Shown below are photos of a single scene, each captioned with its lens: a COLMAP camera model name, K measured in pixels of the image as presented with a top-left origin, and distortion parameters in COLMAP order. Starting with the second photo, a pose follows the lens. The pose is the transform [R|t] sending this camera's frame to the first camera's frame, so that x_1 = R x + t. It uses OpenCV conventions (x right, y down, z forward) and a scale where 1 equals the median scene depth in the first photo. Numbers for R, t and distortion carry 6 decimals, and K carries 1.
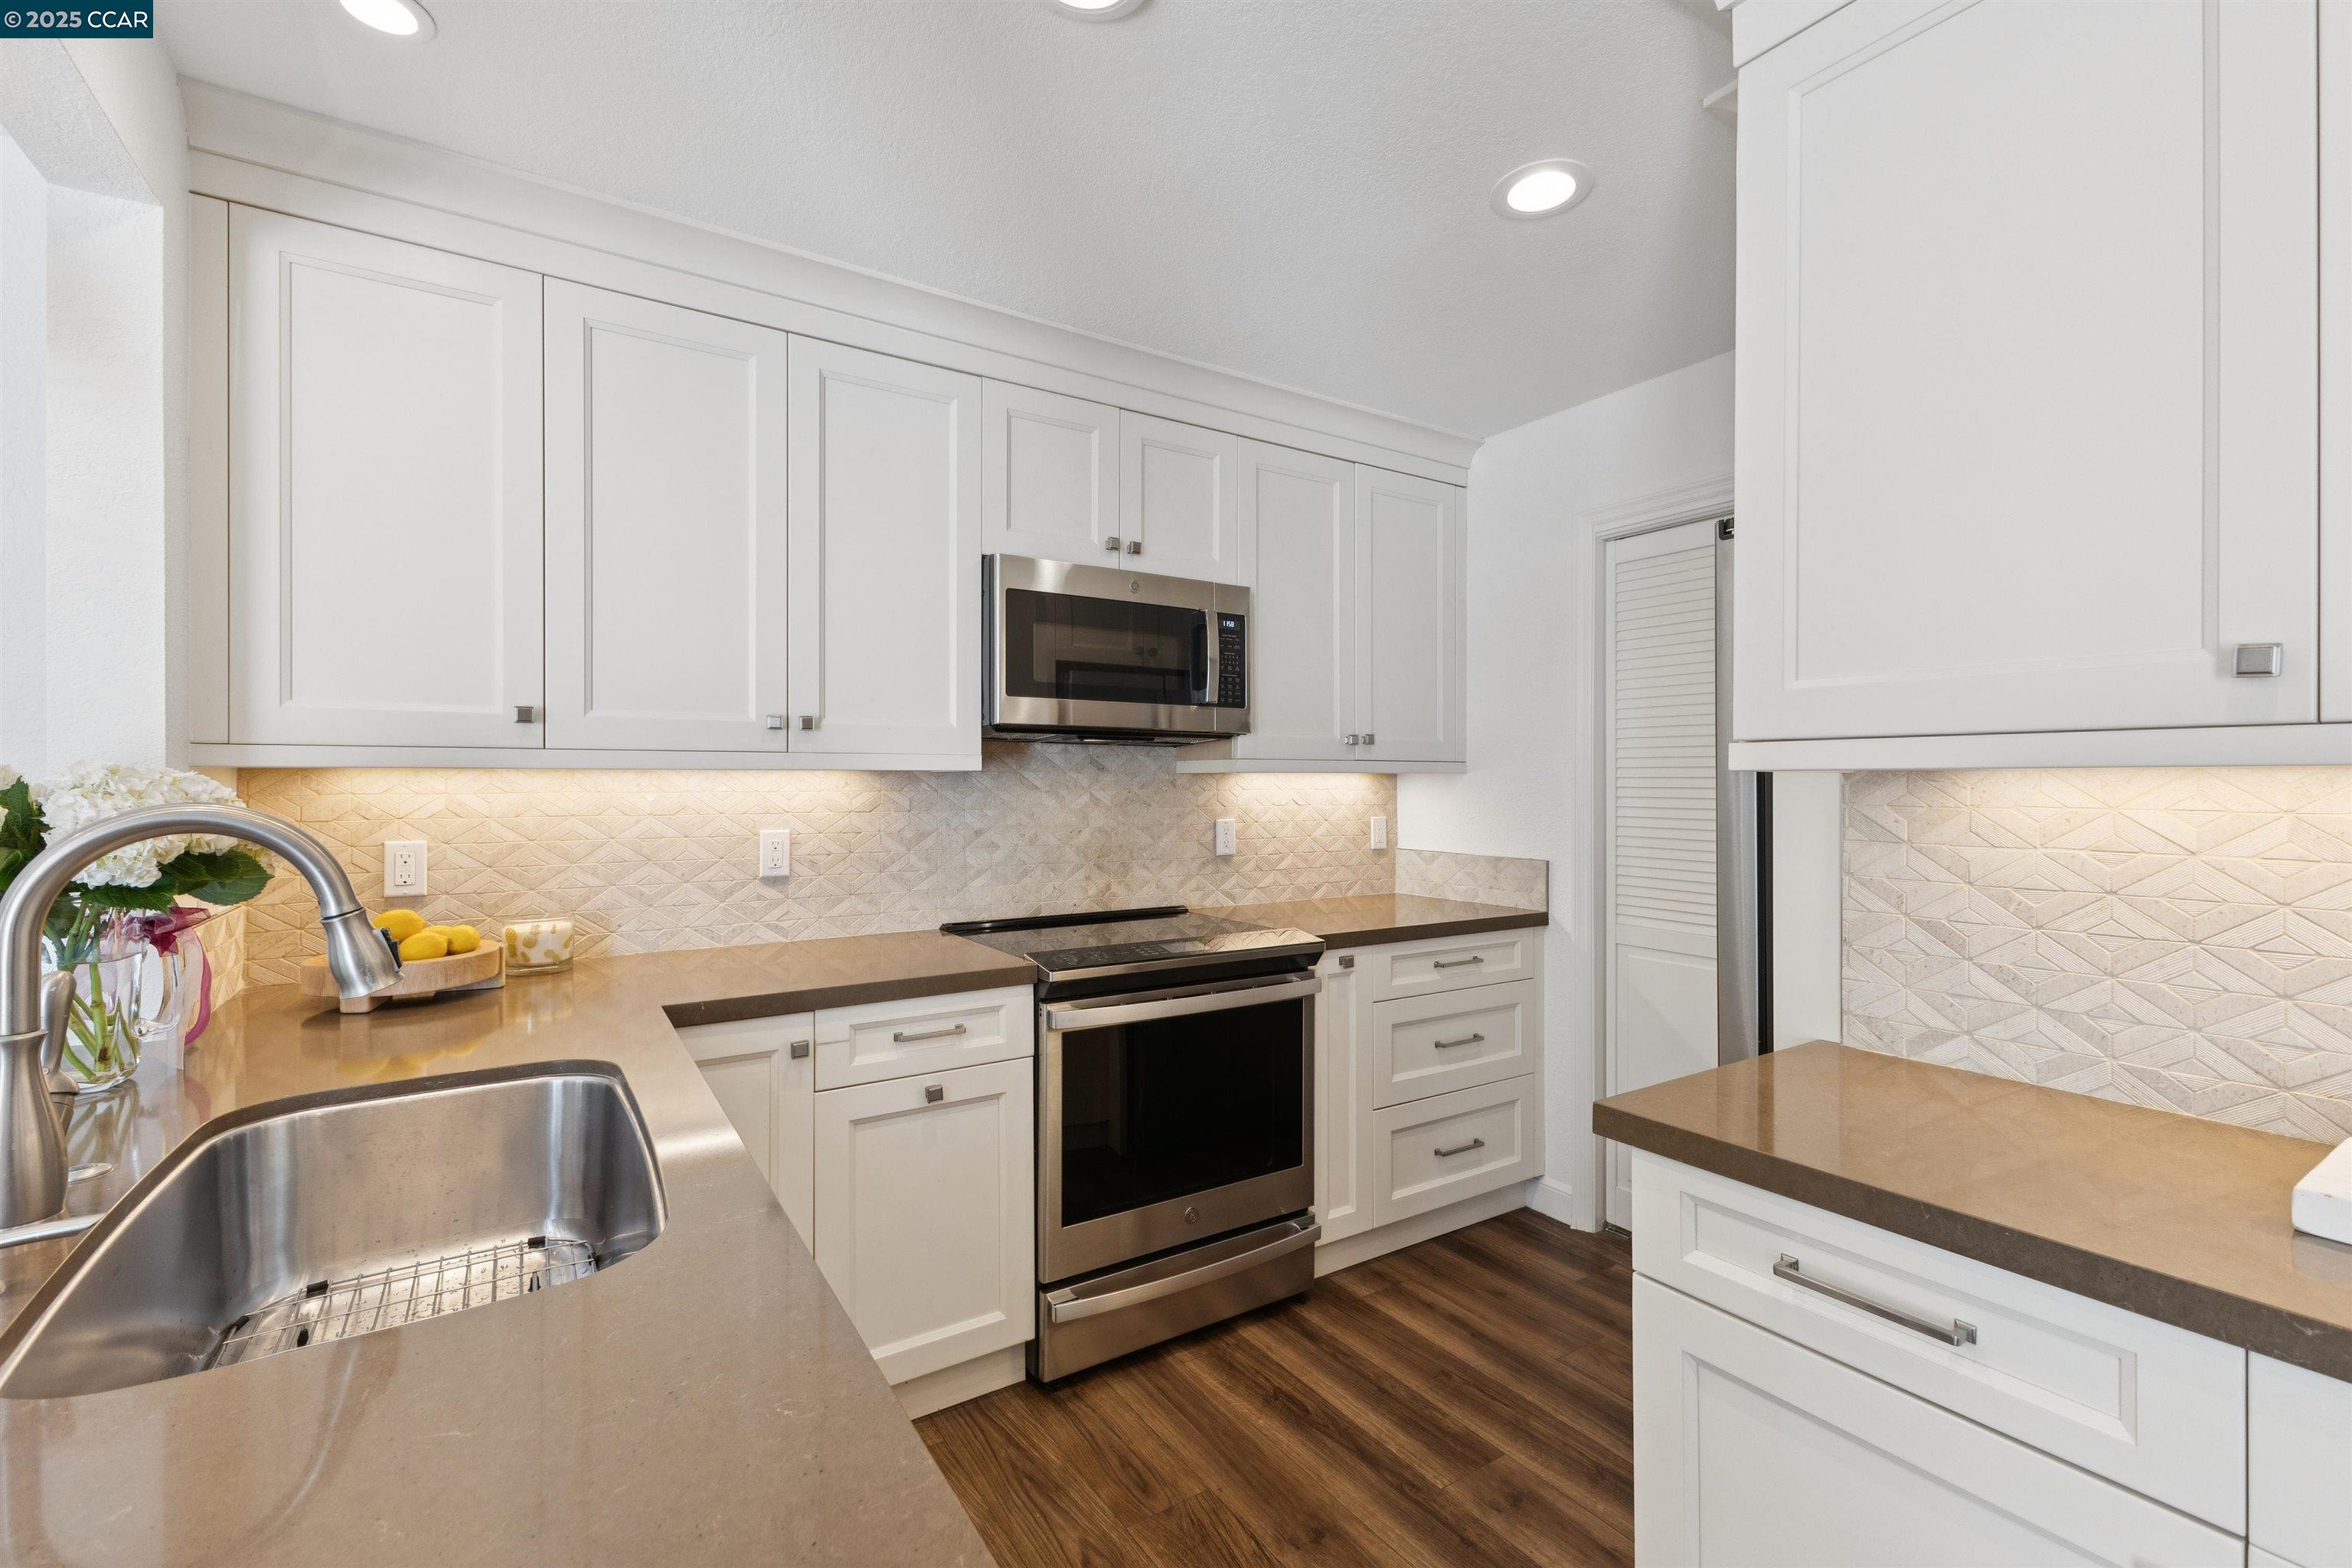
lens RADIAL K [[1015.4, 0, 1182.8], [0, 1015.4, 781.3], [0, 0, 1]] dist [0.008930, -0.000257]
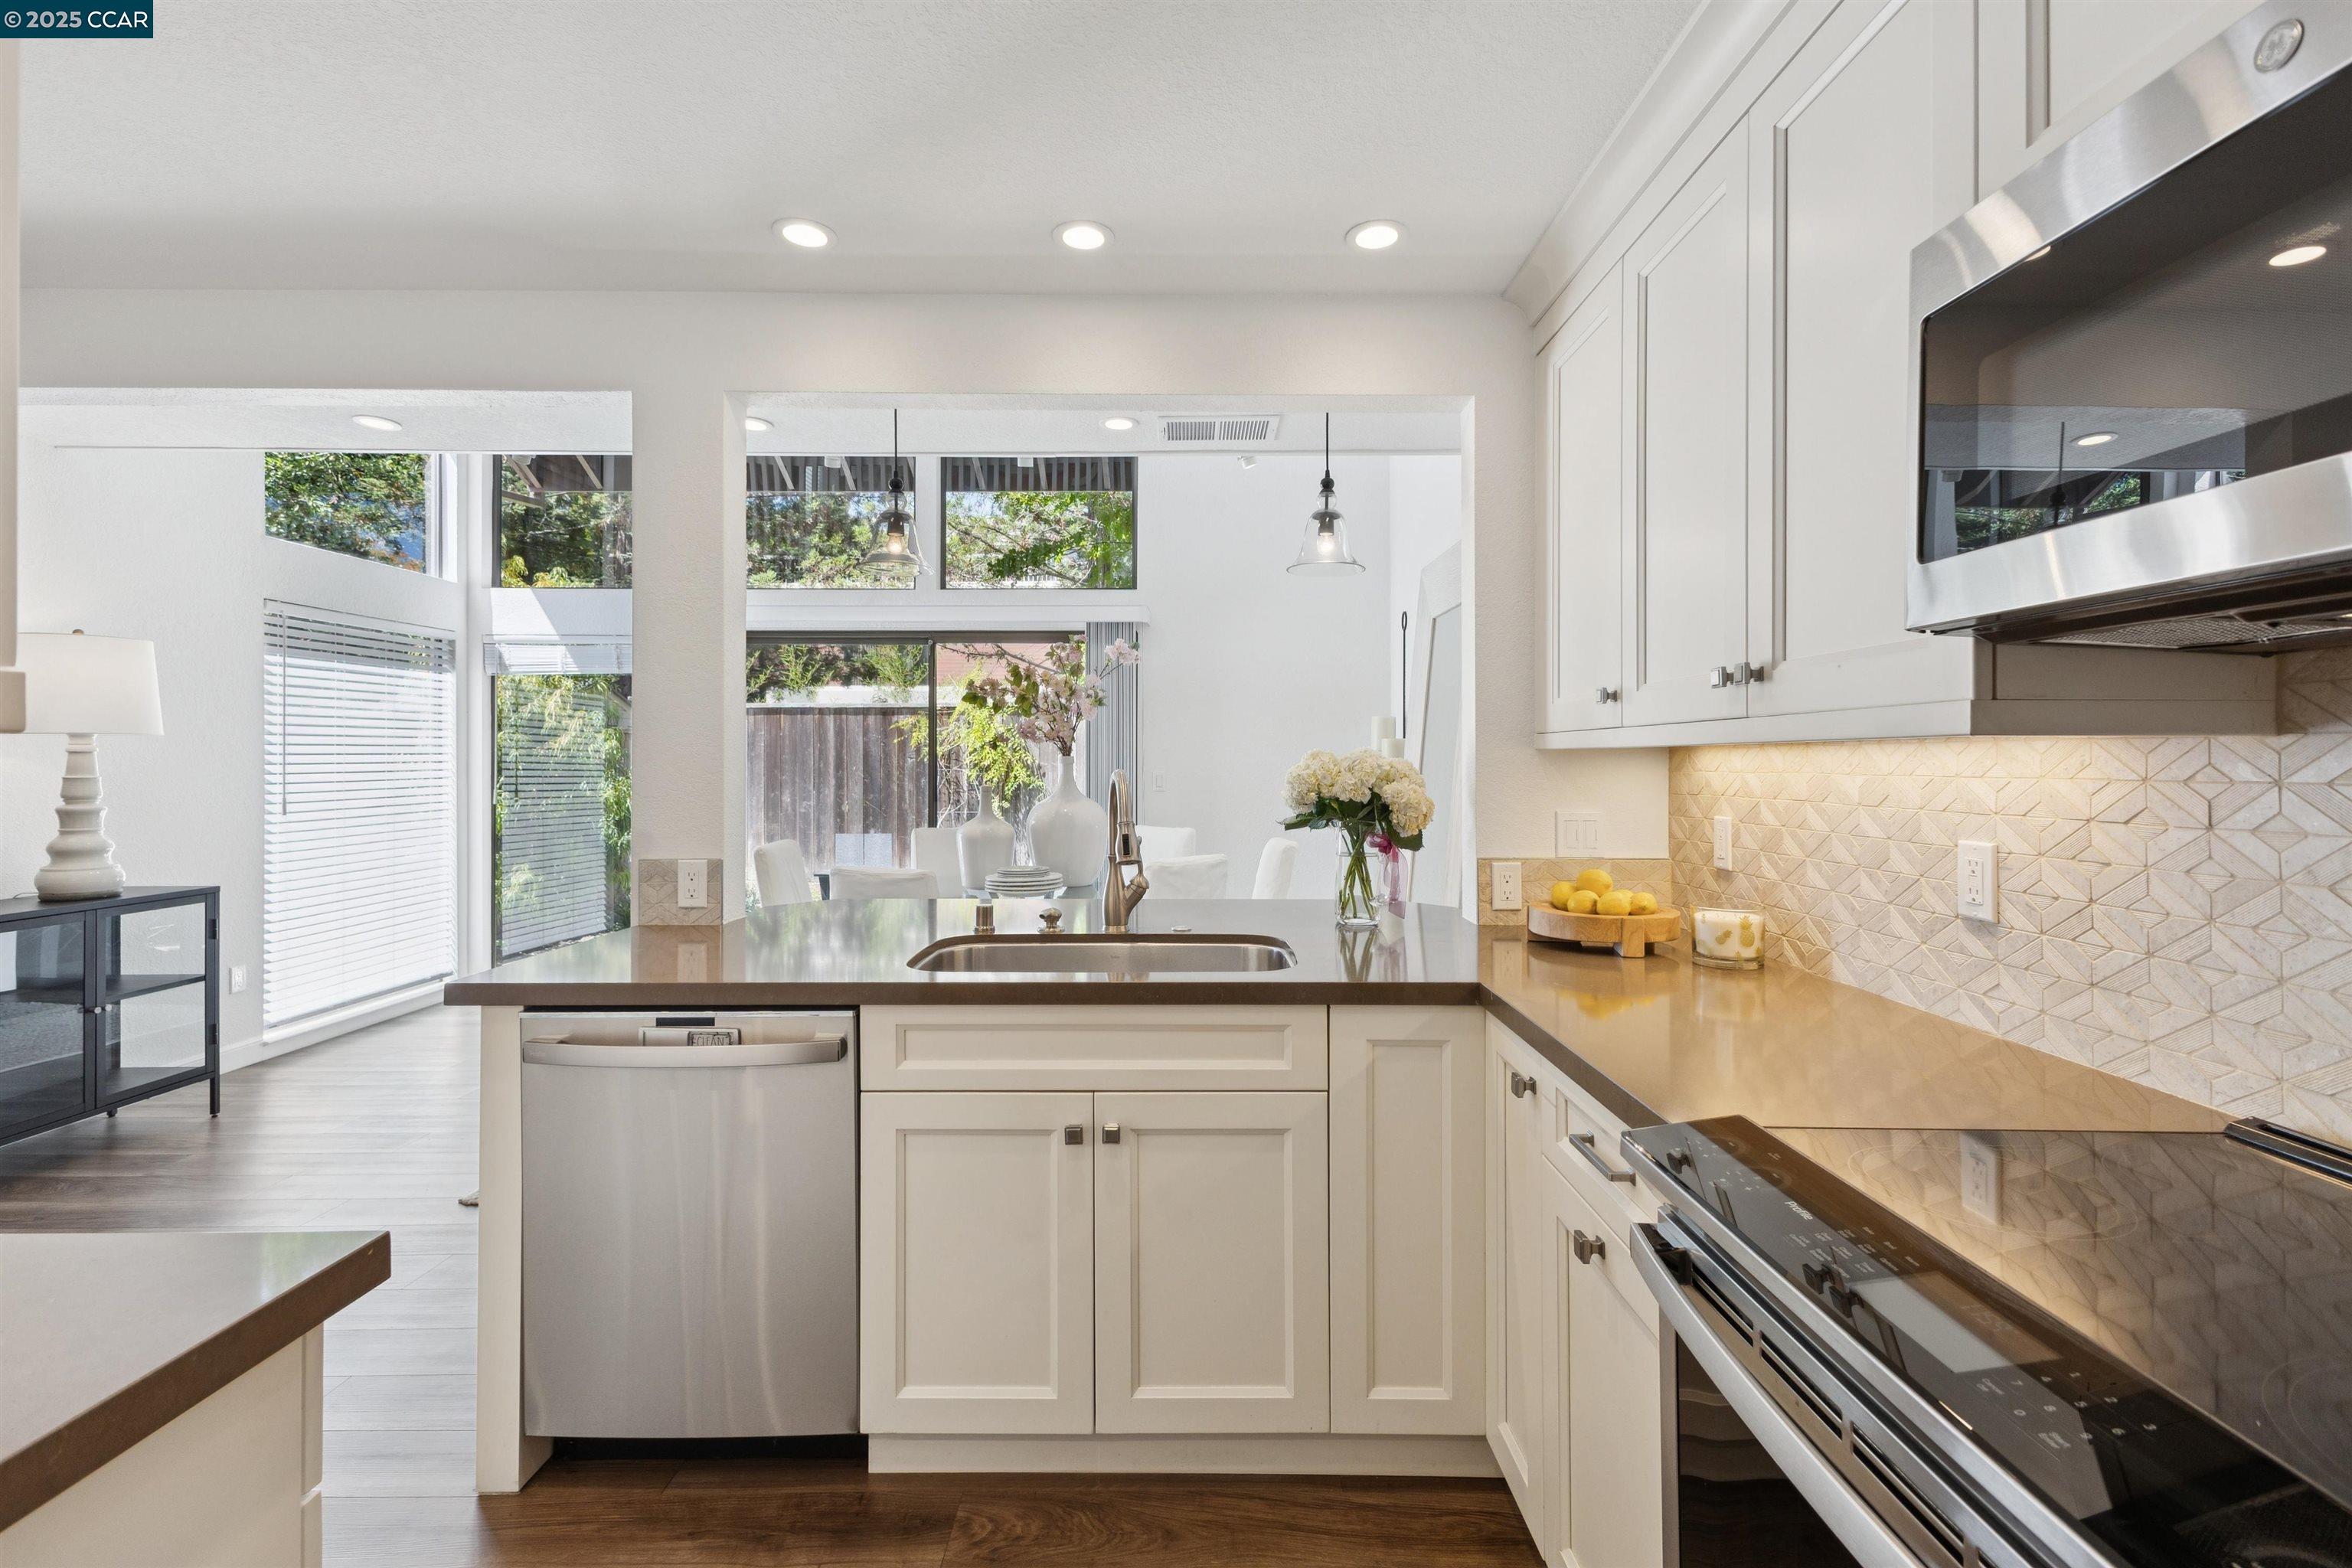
lens RADIAL K [[1022.5, 0, 1186.8], [0, 1022.5, 762.1], [0, 0, 1]] dist [0.010211, -0.000101]
pose [[-0.540258, 0.003894, -0.841490, 0.333627], [0.002483, 0.999992, 0.003033, -0.001671], [0.841495, -0.000451, -0.540264, 0.867451]]
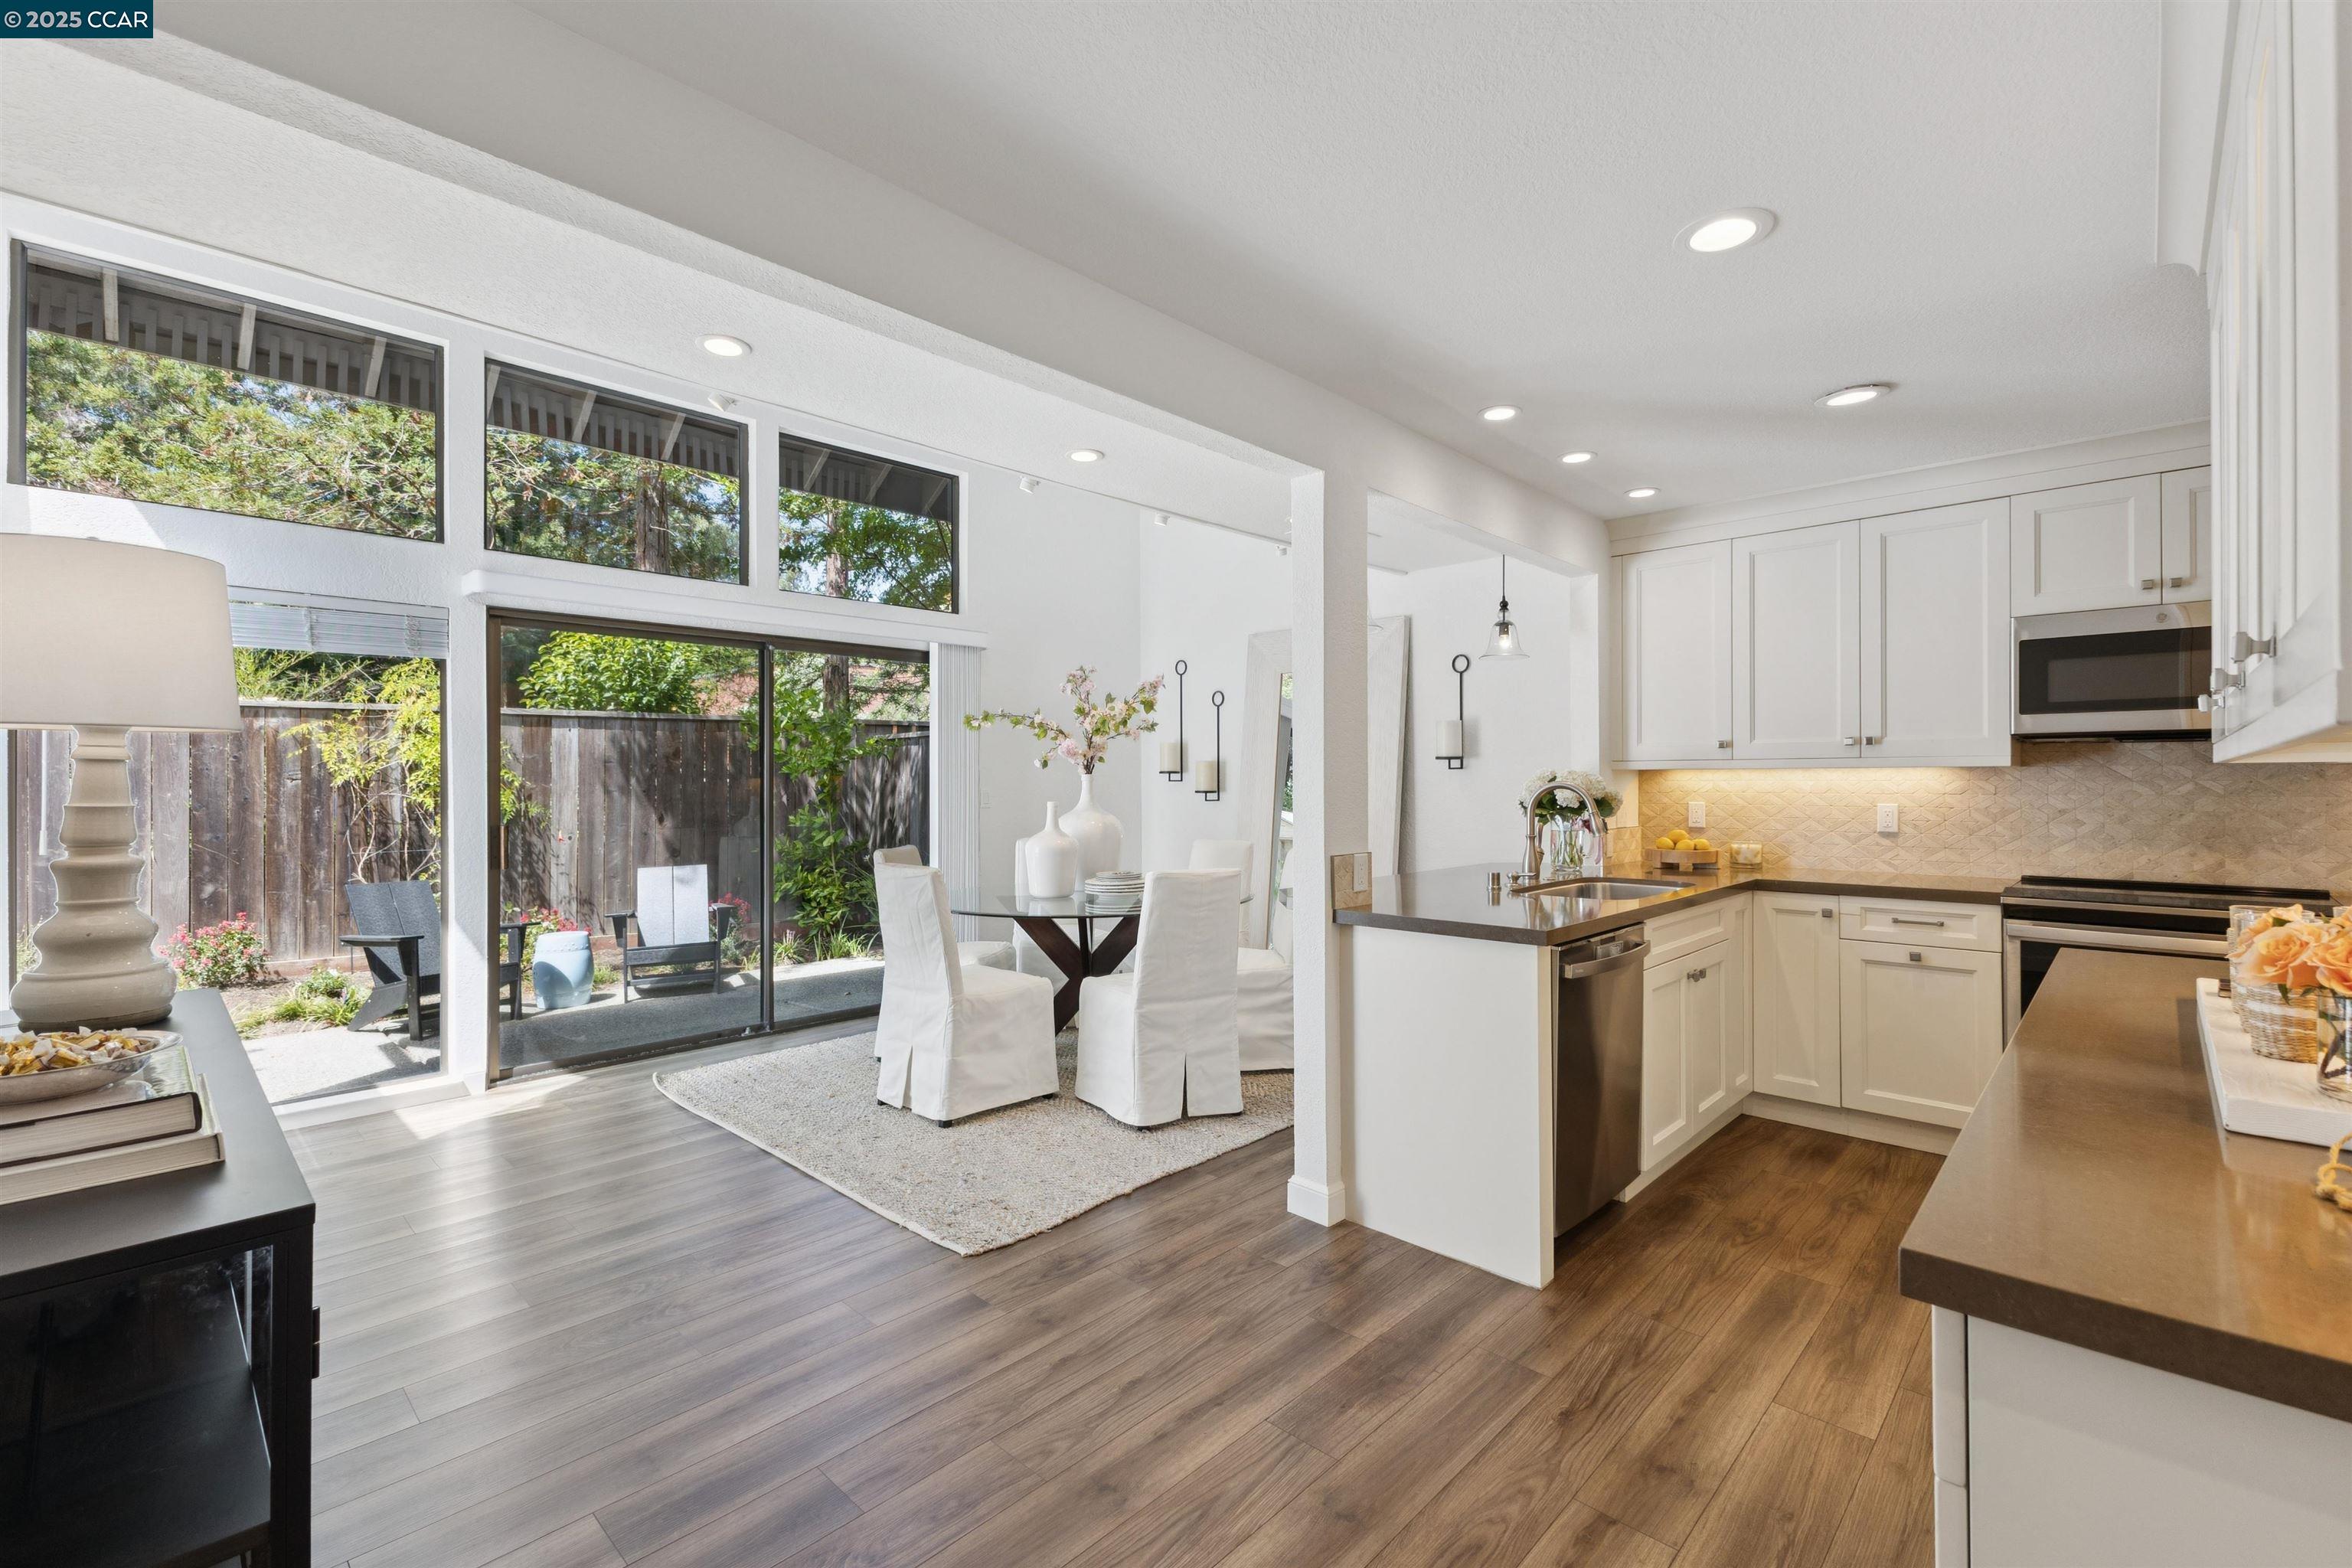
lens RADIAL K [[1015.4, 0, 1182.8], [0, 1015.4, 781.3], [0, 0, 1]] dist [0.008930, -0.000257]
pose [[0.231489, 0.001111, -0.972837, 0.868835], [0.004962, 0.999985, 0.002322, 0.001779], [0.972825, -0.005364, 0.231480, -0.452770]]
